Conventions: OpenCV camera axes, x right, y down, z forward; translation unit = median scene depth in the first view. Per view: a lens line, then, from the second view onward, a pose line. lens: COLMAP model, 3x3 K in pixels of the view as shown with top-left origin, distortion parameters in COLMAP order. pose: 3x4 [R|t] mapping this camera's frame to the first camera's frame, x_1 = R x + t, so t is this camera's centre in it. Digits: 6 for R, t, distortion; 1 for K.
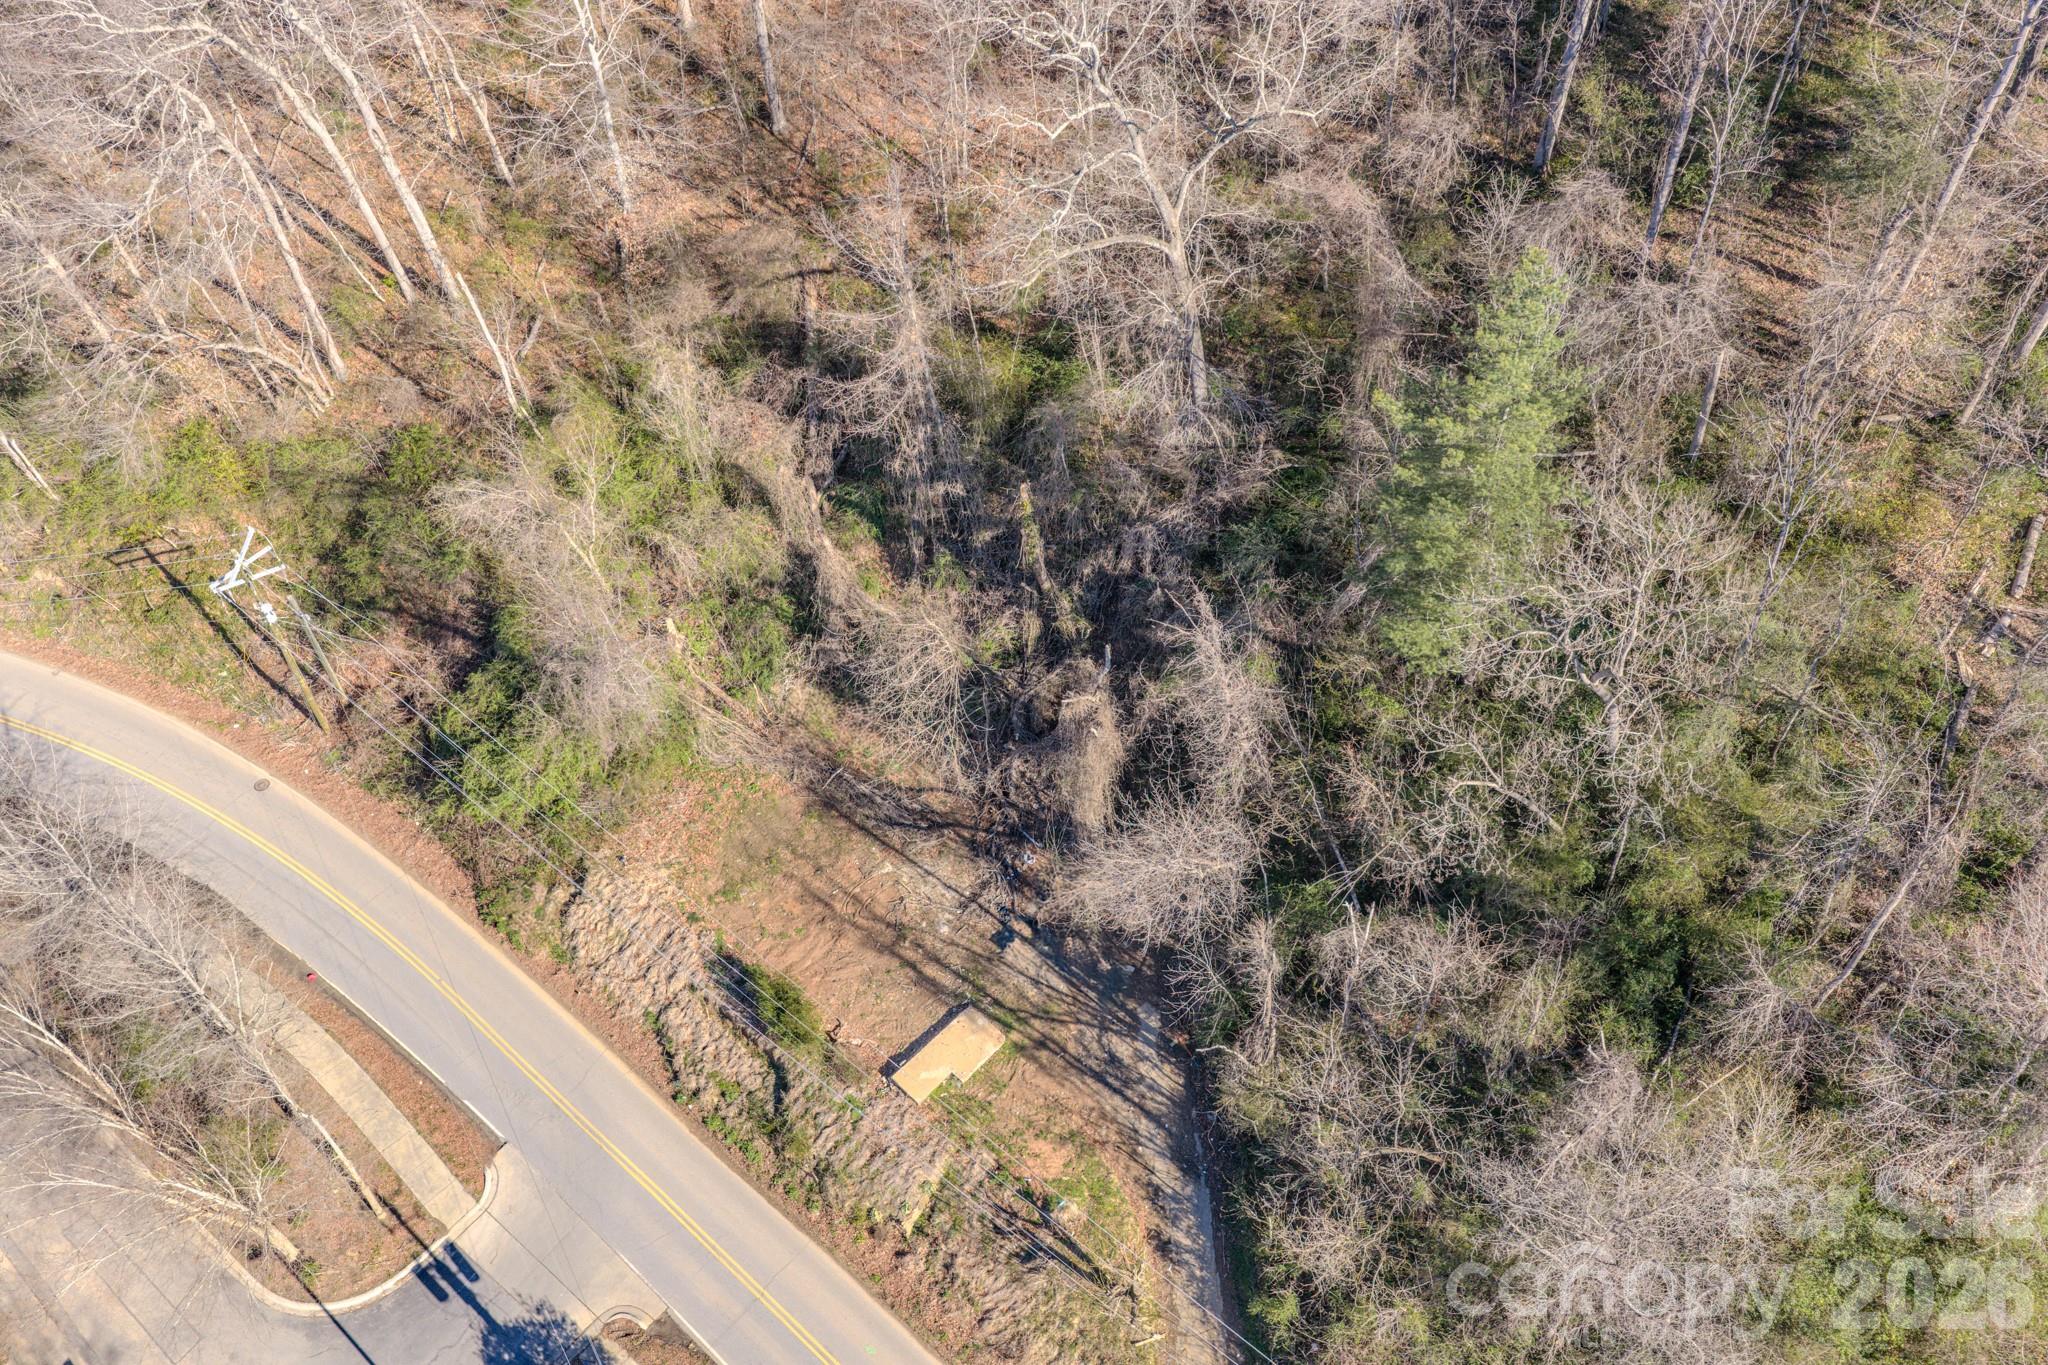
lens RADIAL K [[1716.6, 0, 1024.0], [0, 1716.6, 682.5], [0, 0, 1]] dist [0.012292, -0.003061]
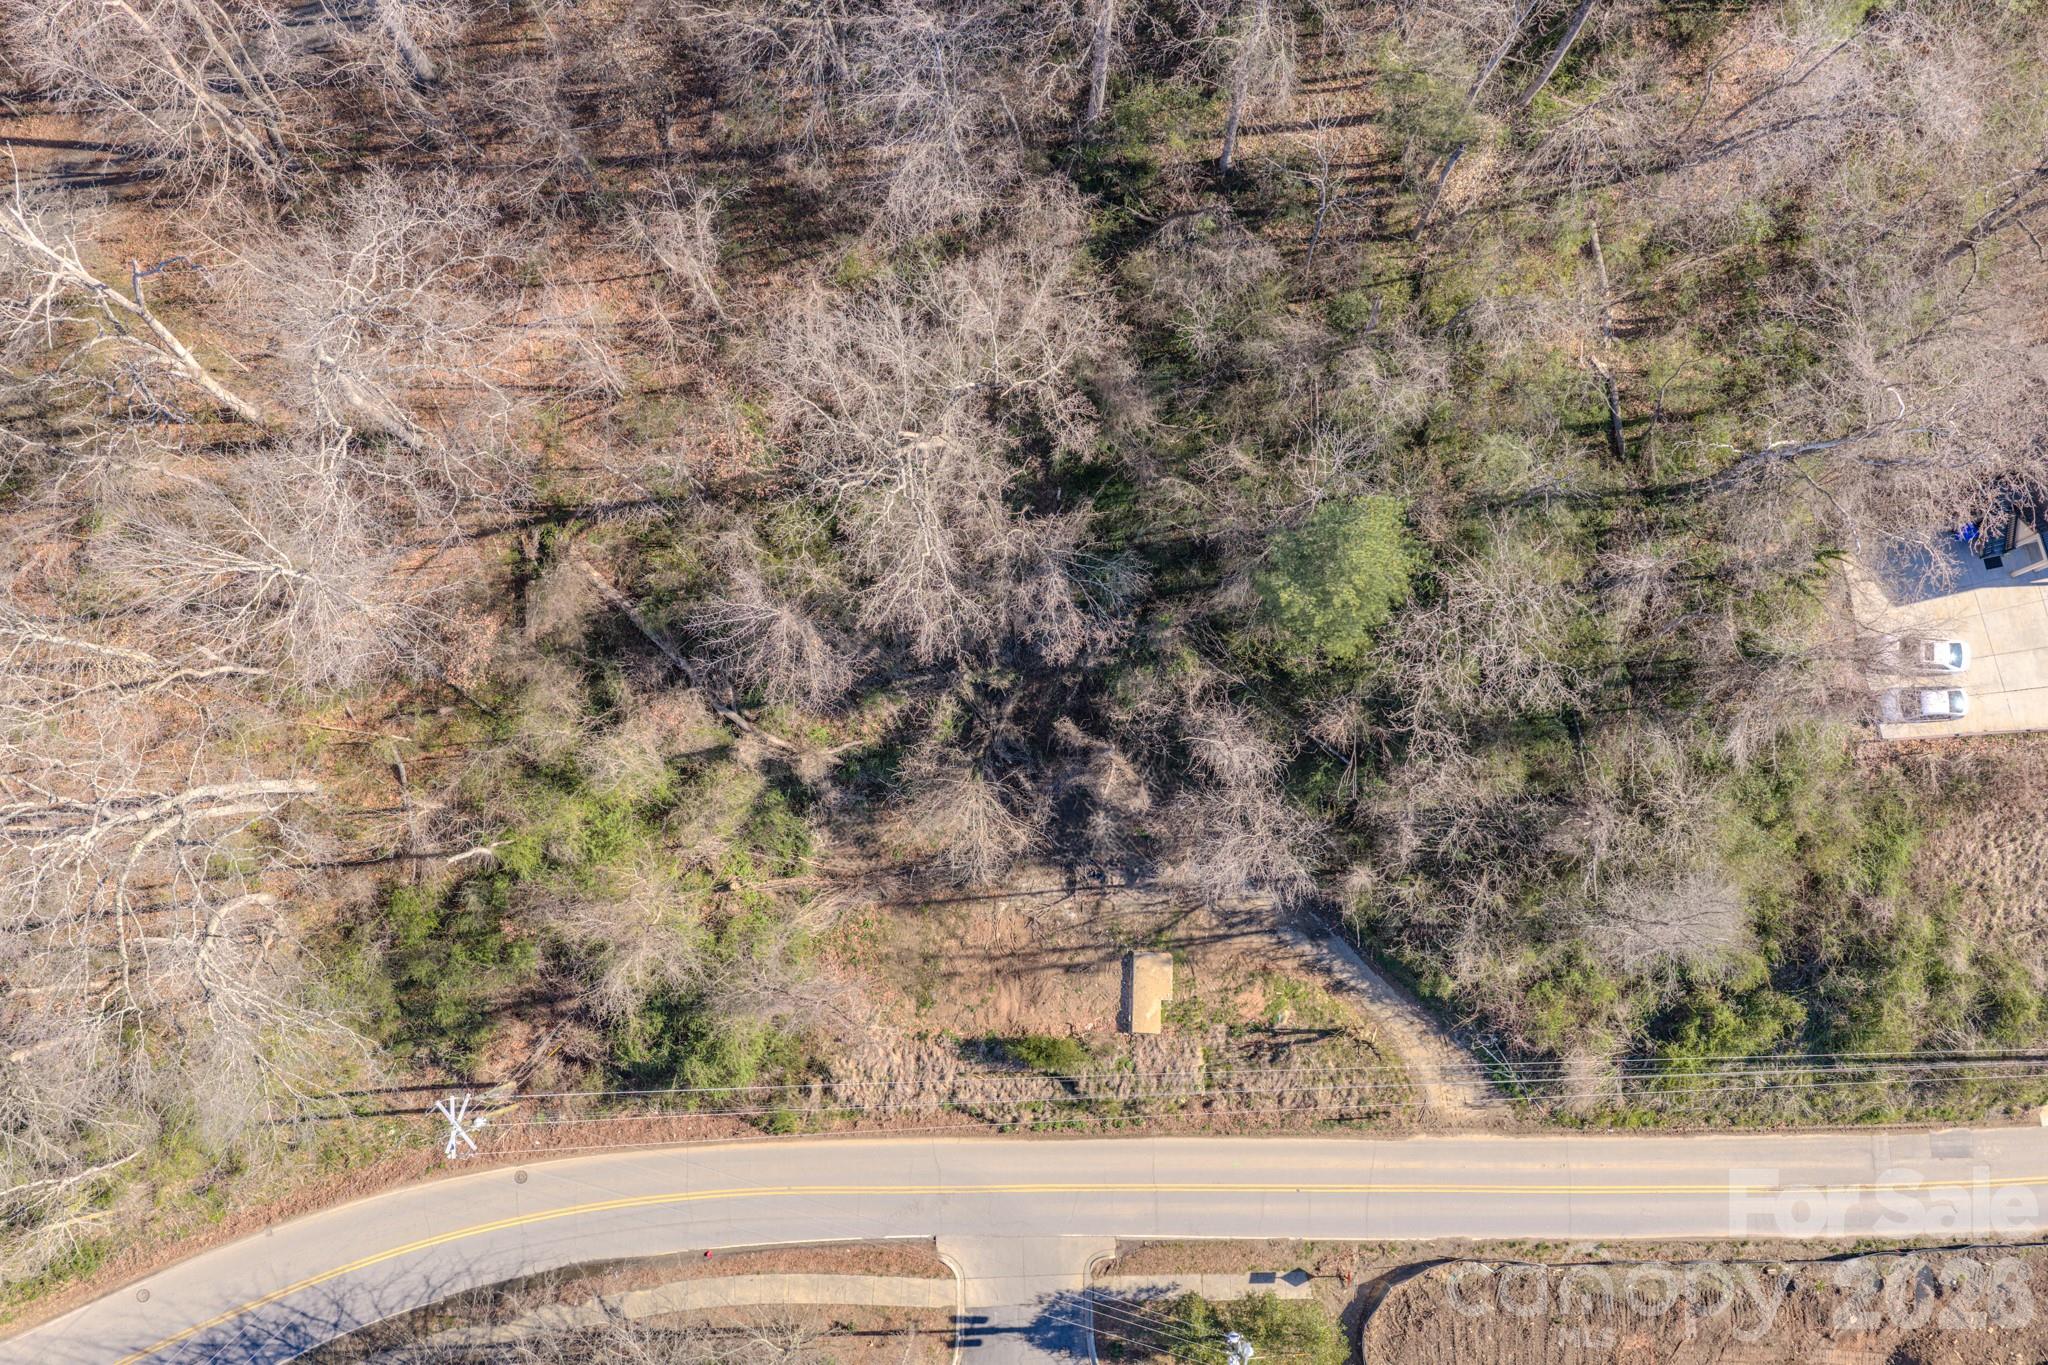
lens RADIAL K [[1716.6, 0, 1024.0], [0, 1716.6, 682.5], [0, 0, 1]] dist [0.012292, -0.003061]
pose [[0.738186, -0.662487, 0.127253, -0.130538], [0.506722, 0.669056, 0.543688, -0.766217], [-0.445325, -0.336861, 0.829584, -0.035251]]
